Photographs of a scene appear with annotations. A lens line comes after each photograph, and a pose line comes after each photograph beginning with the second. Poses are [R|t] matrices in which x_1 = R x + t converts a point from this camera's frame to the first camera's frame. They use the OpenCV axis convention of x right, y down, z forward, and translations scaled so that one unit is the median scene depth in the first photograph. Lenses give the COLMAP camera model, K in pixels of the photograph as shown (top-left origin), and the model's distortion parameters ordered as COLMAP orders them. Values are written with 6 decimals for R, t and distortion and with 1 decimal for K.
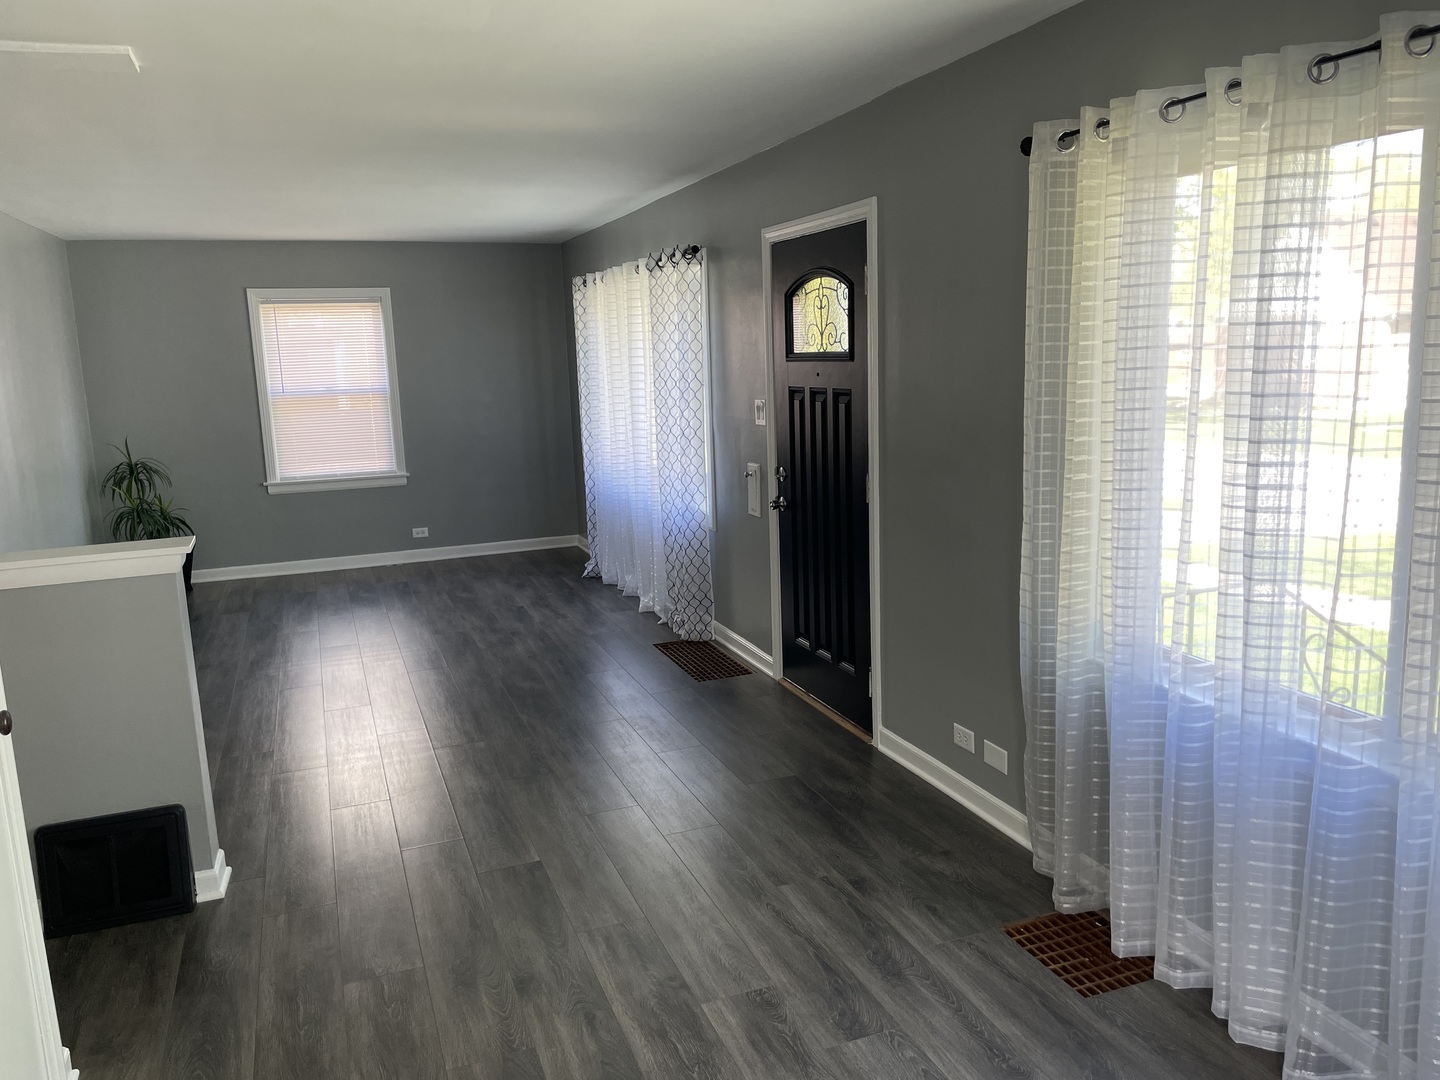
lens RADIAL K [[1094.1, 0, 720.0], [0, 1094.1, 540.0], [0, 0, 1]] dist [0.118615, -0.163934]
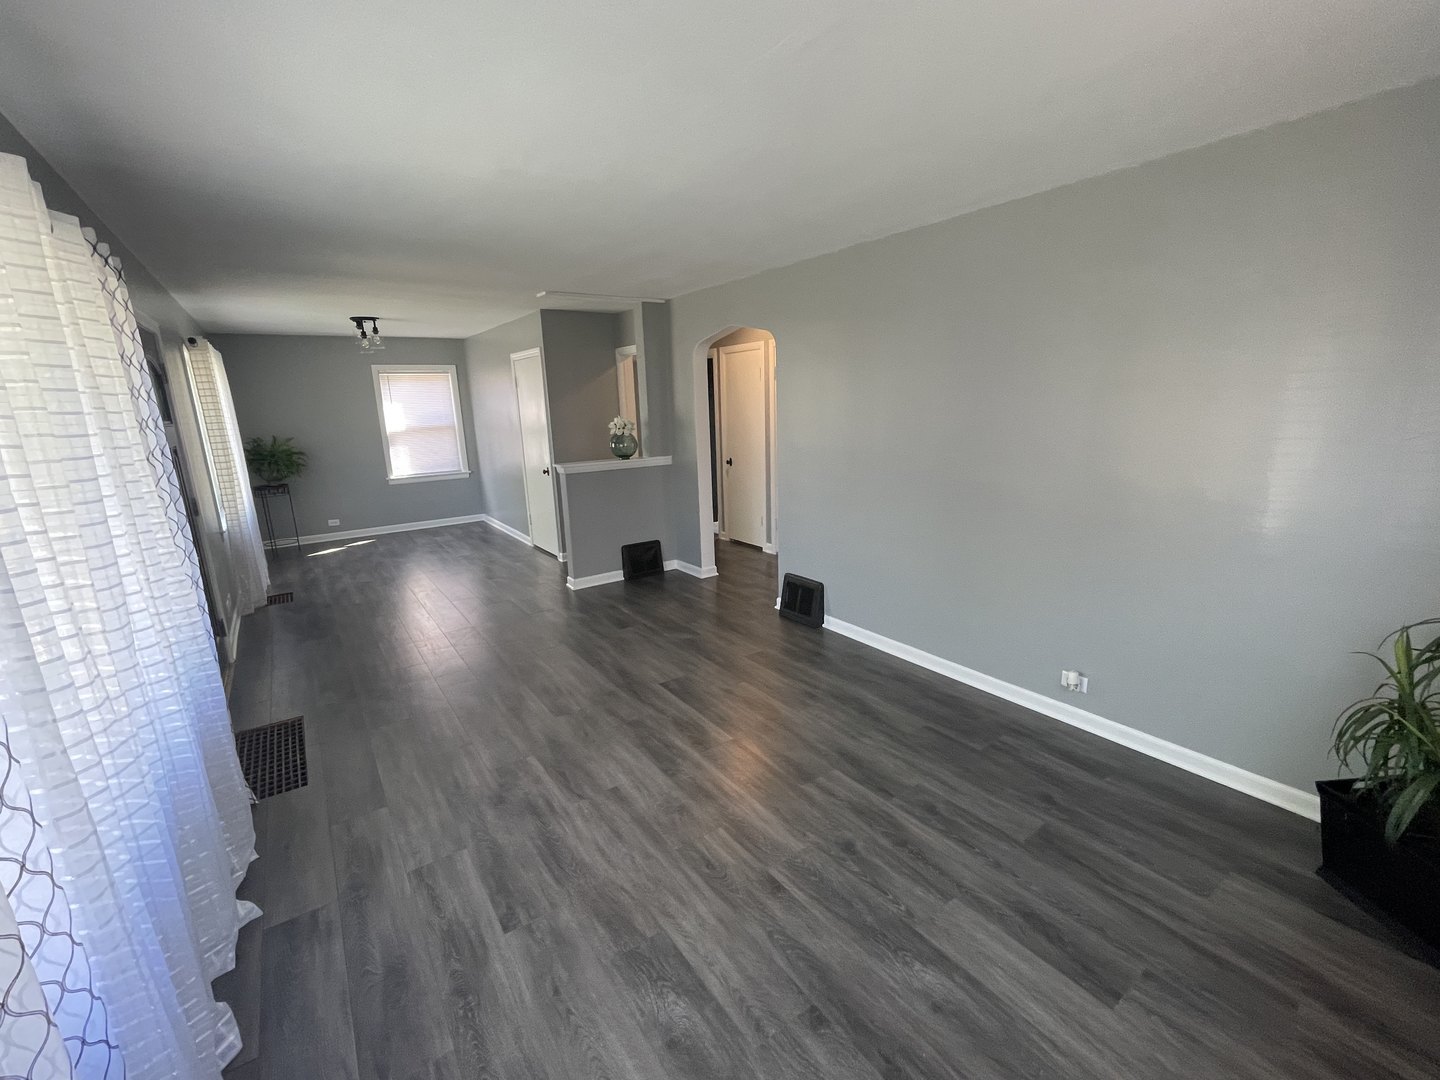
lens RADIAL K [[614.6, 0, 720.8], [0, 614.6, 543.1], [0, 0, 1]] dist [-0.001449, -0.000013]
pose [[-0.965830, 0.128937, -0.224827, -0.369829], [0.027081, 0.912926, 0.407225, -0.322898], [0.257757, 0.387222, -0.885223, 1.895049]]
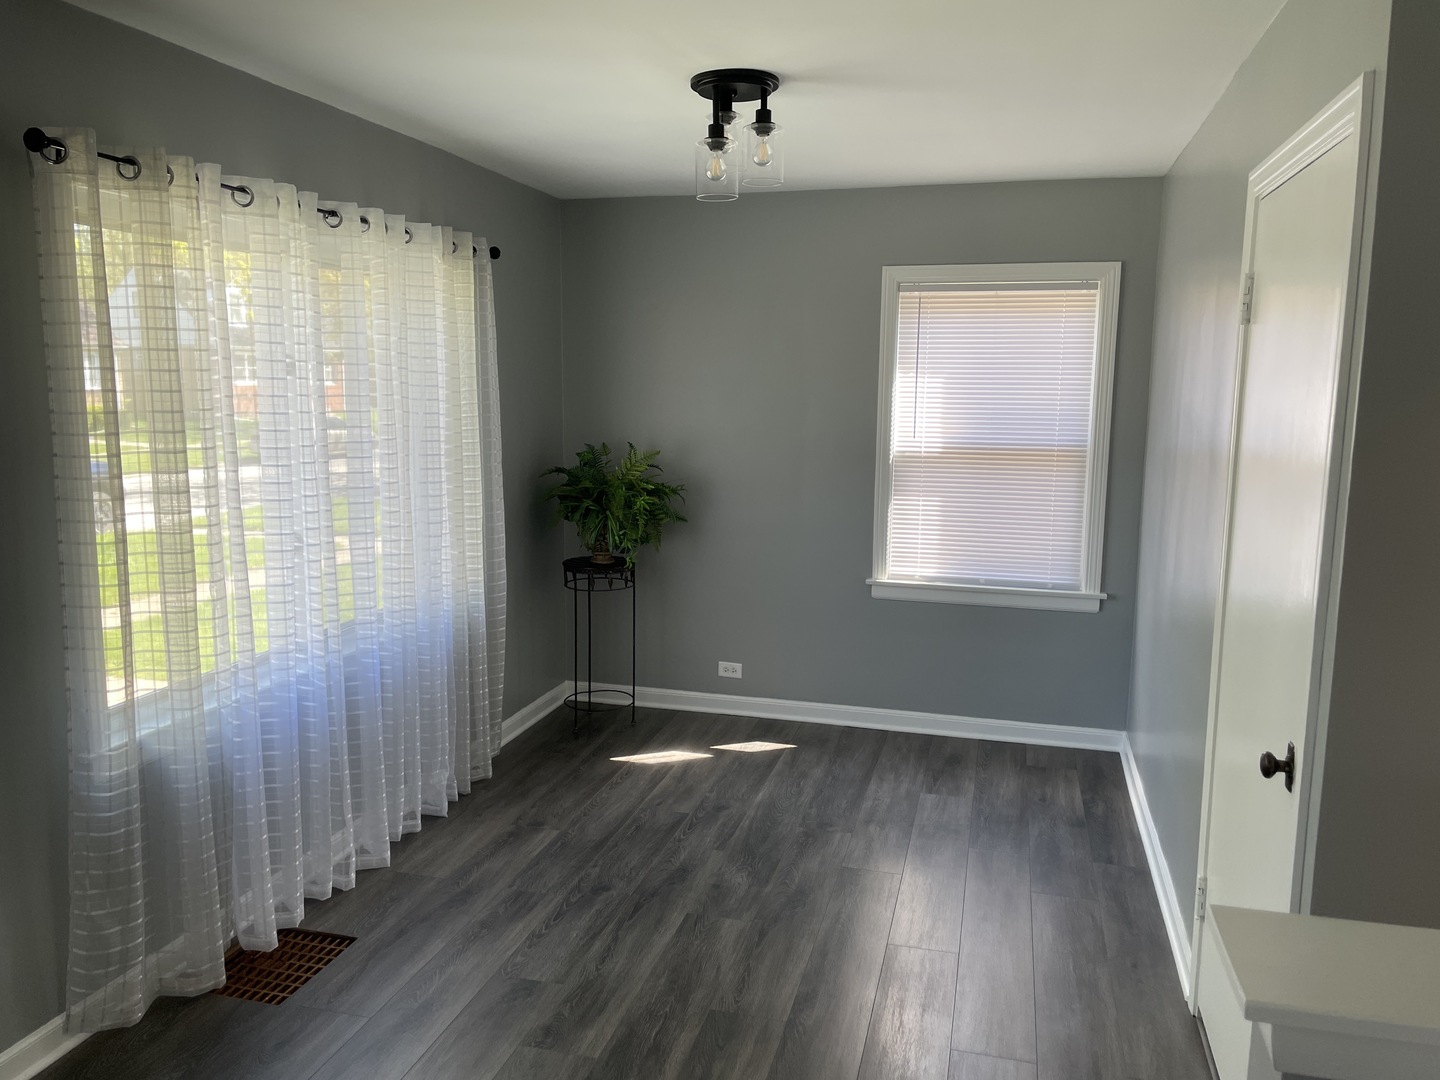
lens RADIAL K [[1094.1, 0, 720.0], [0, 1094.1, 540.0], [0, 0, 1]] dist [0.118615, -0.163934]
pose [[-0.812780, -0.052304, 0.580218, -0.396862], [0.126168, 0.956521, 0.262964, -0.156782], [-0.568744, 0.286937, -0.770842, 0.960968]]
